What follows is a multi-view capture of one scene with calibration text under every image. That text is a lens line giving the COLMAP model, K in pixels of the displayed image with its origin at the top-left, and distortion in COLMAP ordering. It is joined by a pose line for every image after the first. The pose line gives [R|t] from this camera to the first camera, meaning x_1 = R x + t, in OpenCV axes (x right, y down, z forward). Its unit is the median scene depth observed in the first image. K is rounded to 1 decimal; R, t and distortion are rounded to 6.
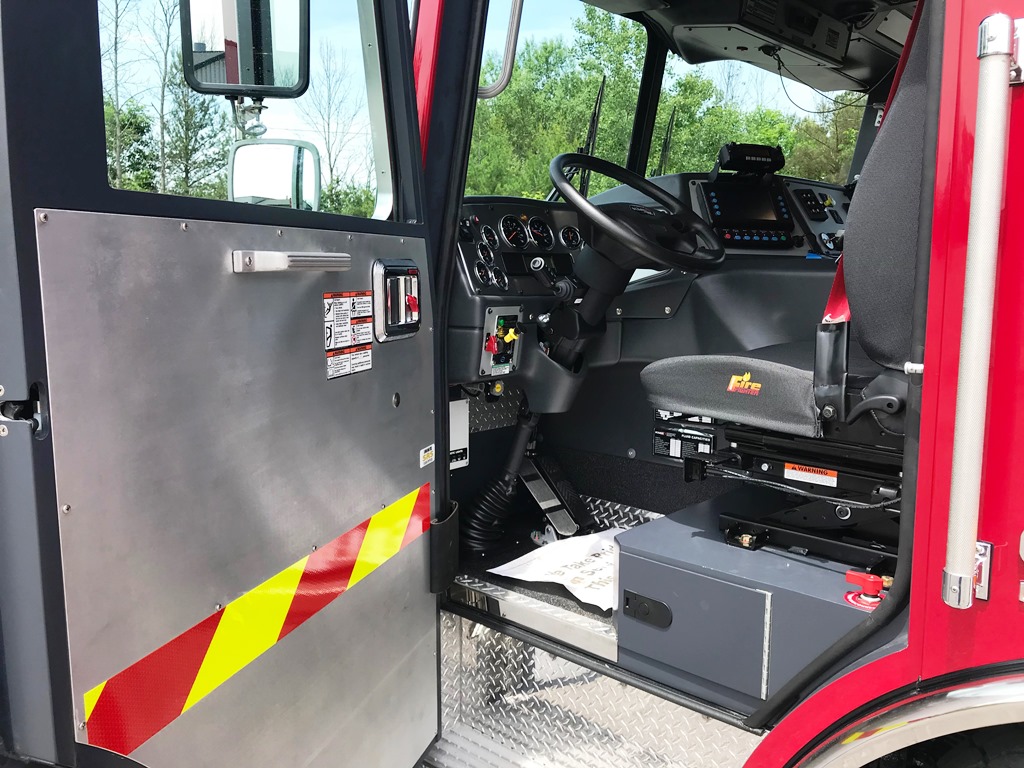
lens RADIAL K [[836.0, 0, 508.5], [0, 836.0, 384.5], [0, 0, 1]] dist [-0.013228, -0.000384]
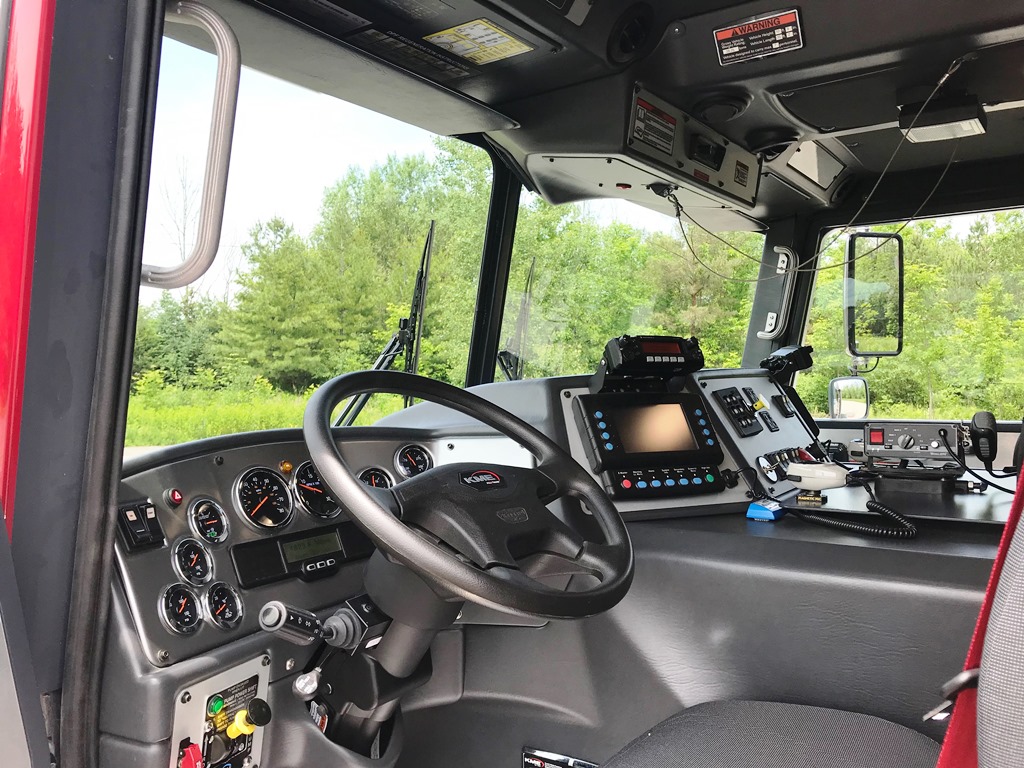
lens RADIAL K [[845.8, 0, 512.4], [0, 845.8, 382.9], [0, 0, 1]] dist [0.044711, -0.067463]
pose [[0.987133, -0.018524, 0.158826, 0.077516], [0.039079, 0.991095, -0.127294, -0.168000], [-0.155053, 0.131863, 0.979066, 0.372020]]
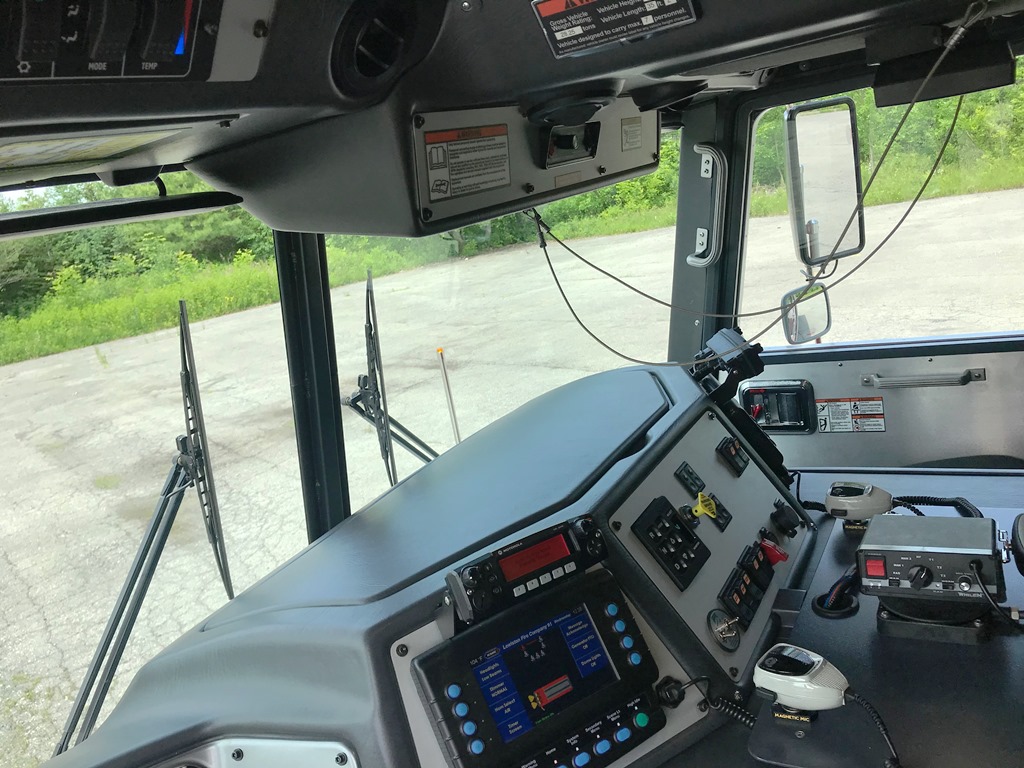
lens RADIAL K [[845.8, 0, 512.4], [0, 845.8, 382.9], [0, 0, 1]] dist [0.044711, -0.067463]
pose [[0.955081, -0.233335, 0.182691, 0.225261], [0.218964, 0.971046, 0.095520, -0.387441], [-0.199689, -0.051227, 0.978519, 0.594988]]
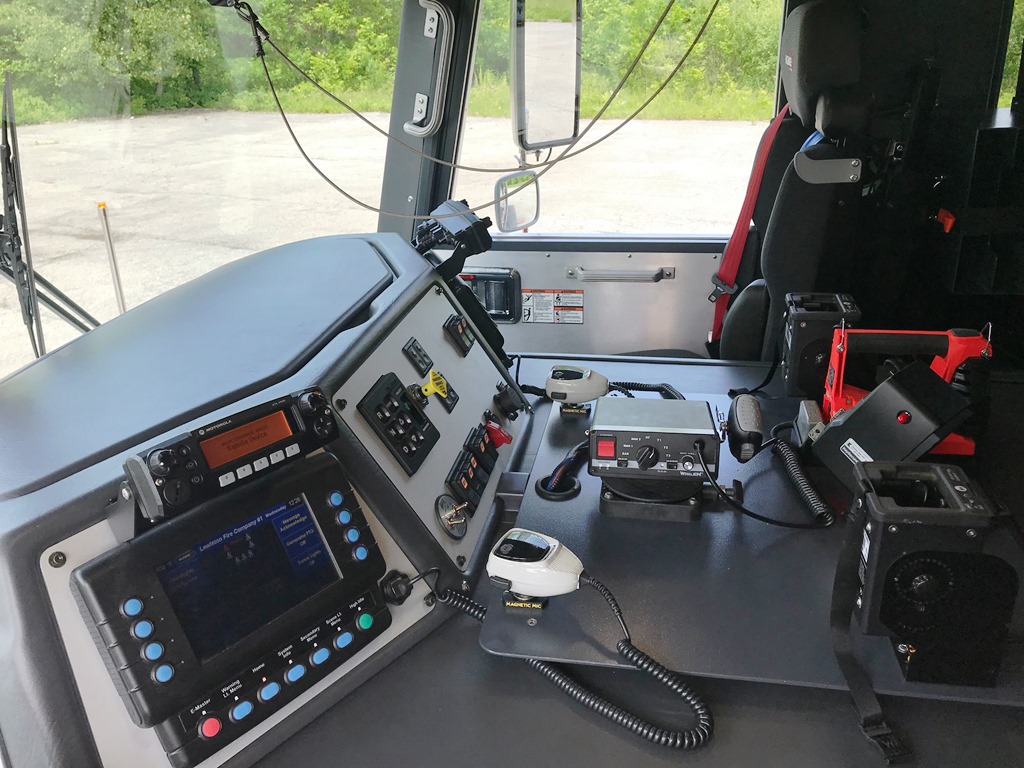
lens RADIAL K [[850.8, 0, 512.5], [0, 850.8, 366.4], [0, 0, 1]] dist [0.061487, -0.085545]
pose [[0.840799, -0.224973, 0.492387, 0.220214], [0.105975, 0.960361, 0.257829, -0.366028], [-0.530874, -0.164602, 0.831312, 0.661706]]
